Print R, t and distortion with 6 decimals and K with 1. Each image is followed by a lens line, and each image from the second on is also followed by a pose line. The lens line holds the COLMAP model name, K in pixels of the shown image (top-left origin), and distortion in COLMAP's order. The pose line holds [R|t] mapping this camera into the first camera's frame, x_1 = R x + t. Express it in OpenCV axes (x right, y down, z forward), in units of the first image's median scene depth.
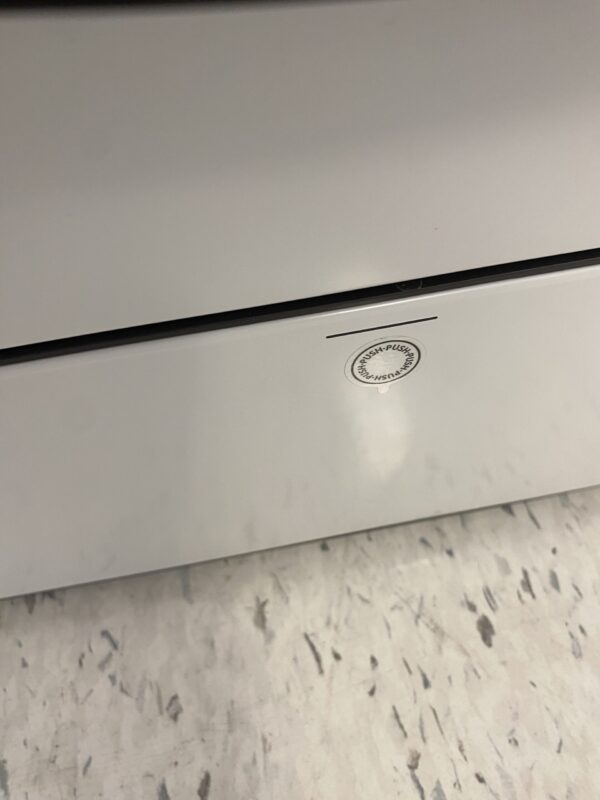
lens RADIAL K [[638.1, 0, 301.4], [0, 638.1, 396.5], [0, 0, 1]] dist [-0.016178, -0.004834]
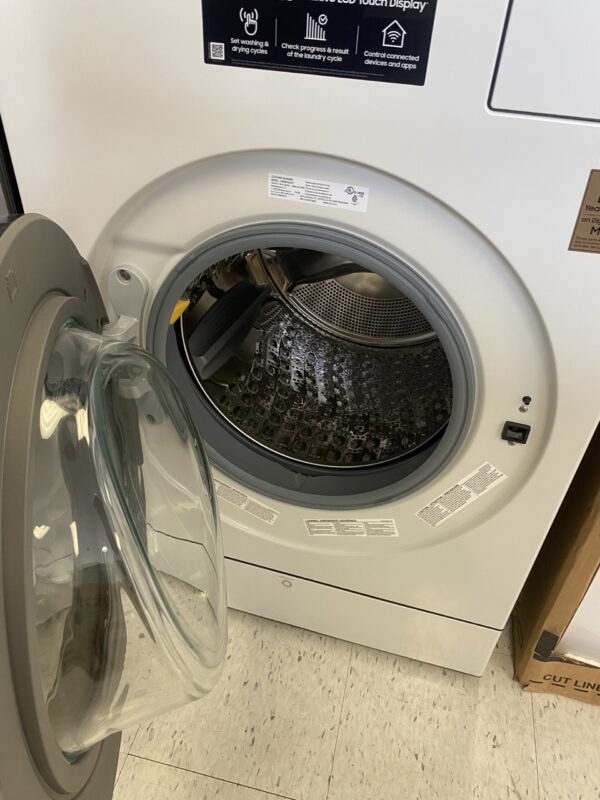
lens RADIAL K [[613.4, 0, 293.1], [0, 613.4, 397.6], [0, 0, 1]] dist [0.009484, -0.012923]
pose [[0.894701, 0.346043, -0.282427, 0.818053], [-0.421044, 0.864458, -0.274653, -0.001303], [0.149104, 0.364647, 0.919130, -3.500633]]
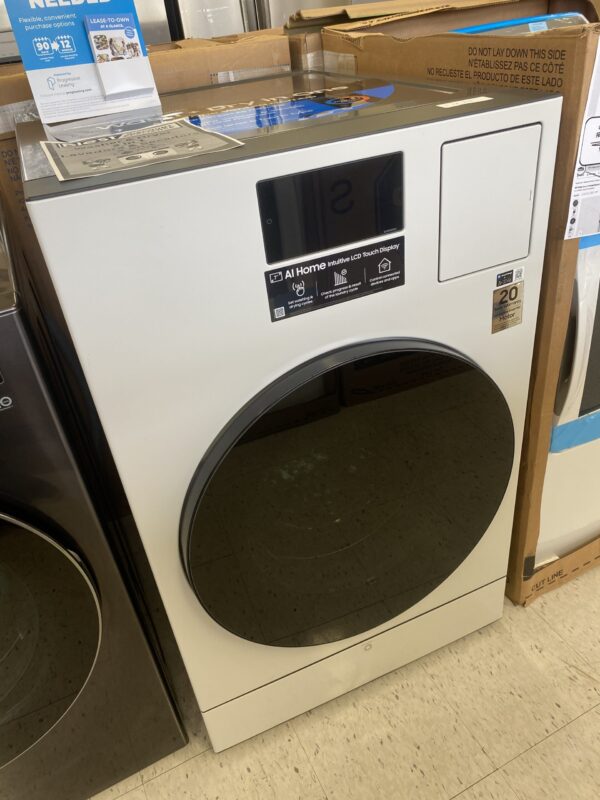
lens RADIAL K [[613.4, 0, 303.0], [0, 613.4, 403.0], [0, 0, 1]] dist [0.009484, -0.012923]
pose [[0.973288, -0.162043, 0.162644, -0.899193], [0.217038, 0.880412, -0.421628, 0.199828], [-0.074872, 0.445665, 0.892063, -4.563050]]
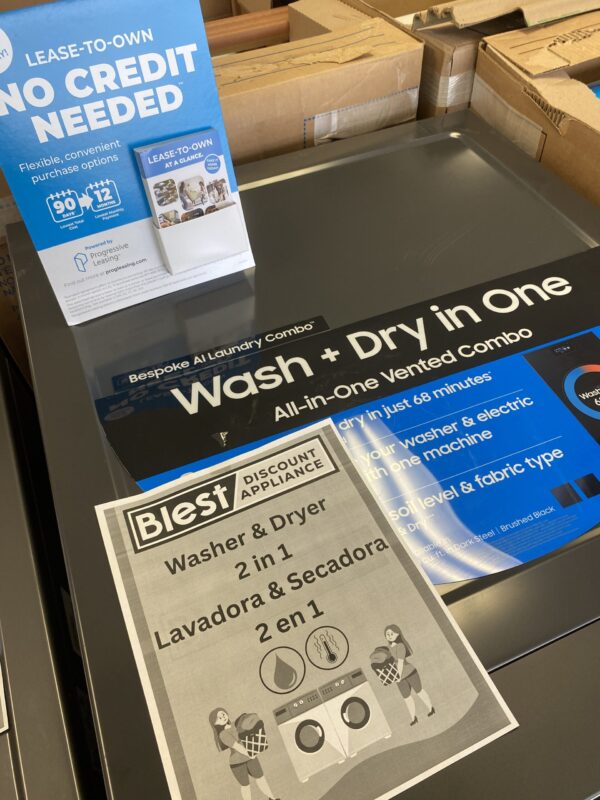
lens RADIAL K [[613.4, 0, 306.5], [0, 613.4, 401.2], [0, 0, 1]] dist [0.009484, -0.012923]
pose [[0.974118, -0.160867, 0.158798, -1.133340], [0.181679, 0.975175, -0.126596, -2.802759], [-0.134490, 0.152170, 0.979161, -4.111248]]
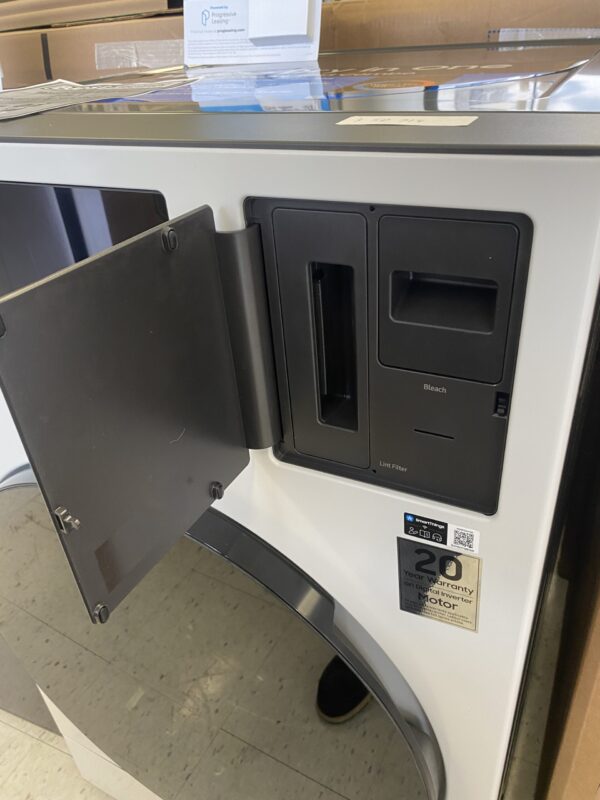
lens RADIAL K [[613.4, 0, 308.7], [0, 613.4, 401.2], [0, 0, 1]] dist [0.009484, -0.012923]
pose [[0.802531, 0.320314, -0.503332, 1.383533], [-0.497128, 0.825473, -0.267317, -1.377129], [0.329861, 0.464751, 0.821705, -3.359452]]
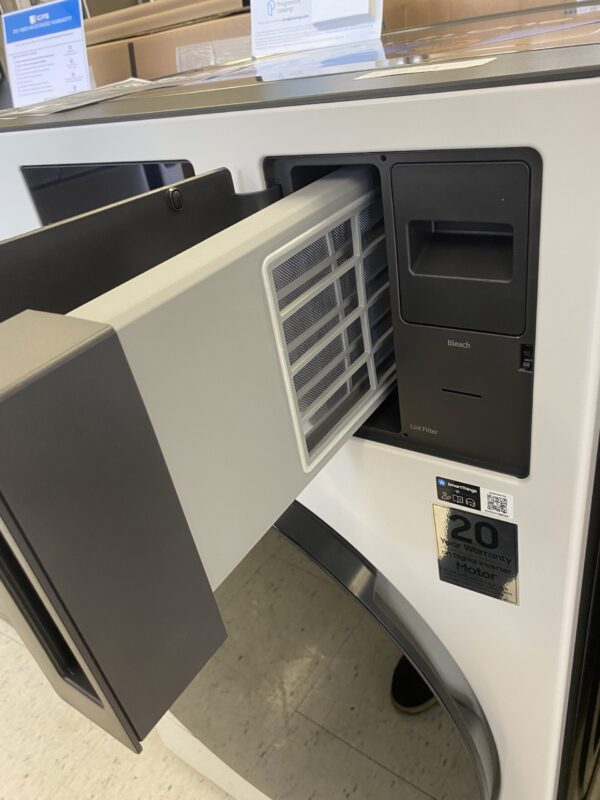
lens RADIAL K [[613.4, 0, 308.2], [0, 613.4, 401.3], [0, 0, 1]] dist [0.009484, -0.012923]
pose [[0.715605, 0.318784, -0.621519, 1.547999], [-0.529958, 0.827421, -0.185791, -1.384426], [0.455031, 0.462332, 0.761049, -3.255353]]
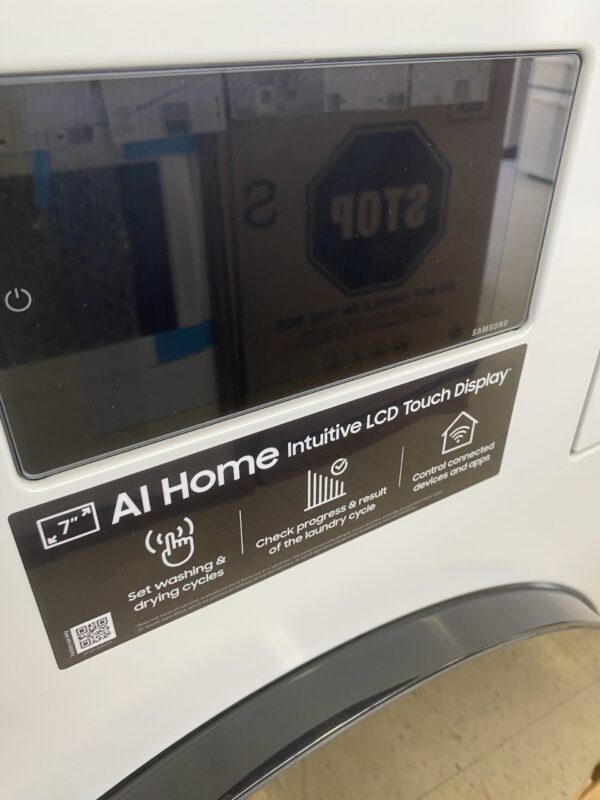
lens RADIAL K [[613.4, 0, 308.3], [0, 613.4, 393.4], [0, 0, 1]] dist [0.009484, -0.012923]
pose [[0.936356, -0.130238, 0.326001, -0.397639], [0.263675, 0.873995, -0.408178, -1.395810], [-0.231763, 0.468158, 0.852710, -2.888876]]
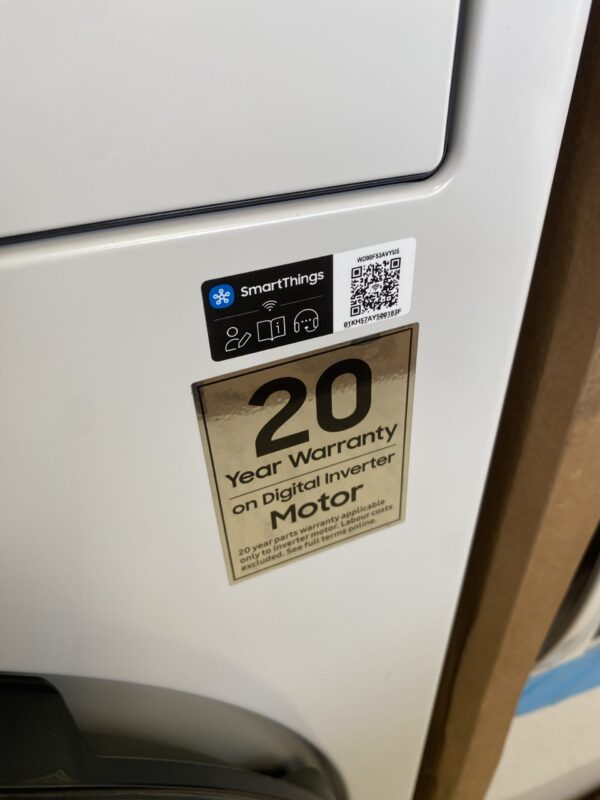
lens RADIAL K [[638.1, 0, 298.7], [0, 638.1, 399.0], [0, 0, 1]] dist [-0.016178, -0.004834]
pose [[0.979906, -0.088101, 0.178947, 0.850652], [0.147685, 0.923488, -0.354060, -1.412083], [-0.134063, 0.373373, 0.917943, -2.277314]]
